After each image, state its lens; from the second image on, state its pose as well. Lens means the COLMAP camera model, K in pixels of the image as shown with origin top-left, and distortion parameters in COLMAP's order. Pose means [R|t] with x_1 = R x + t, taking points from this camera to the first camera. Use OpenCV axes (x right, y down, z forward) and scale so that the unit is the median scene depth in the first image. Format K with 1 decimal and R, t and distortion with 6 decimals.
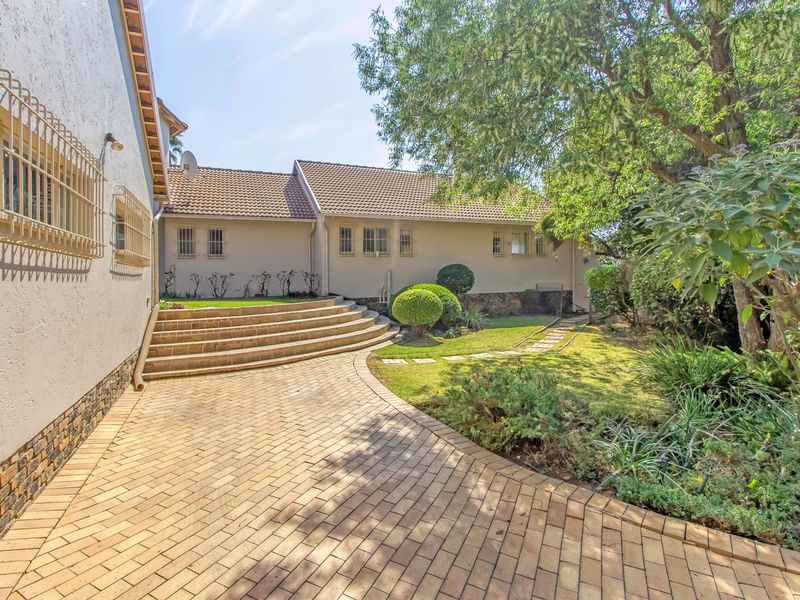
lens RADIAL K [[411.4, 0, 400.0], [0, 411.4, 300.0], [0, 0, 1]] dist [0.000431, -0.001005]
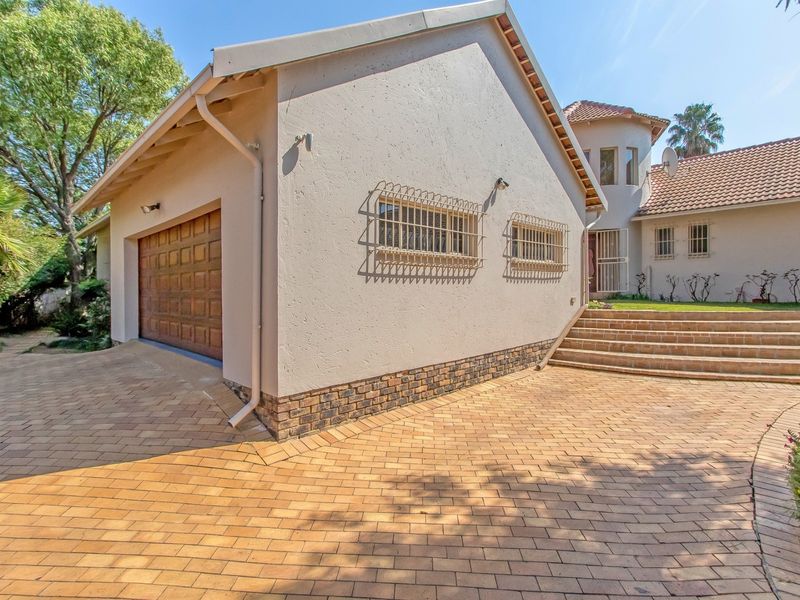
lens RADIAL K [[428.7, 0, 390.2], [0, 428.7, 304.7], [0, 0, 1]] dist [-0.004016, -0.001569]
pose [[0.347441, 0.041533, -0.936782, 0.342022], [-0.038553, 0.998807, 0.029984, -0.001871], [0.936909, 0.025698, 0.348628, 0.092332]]
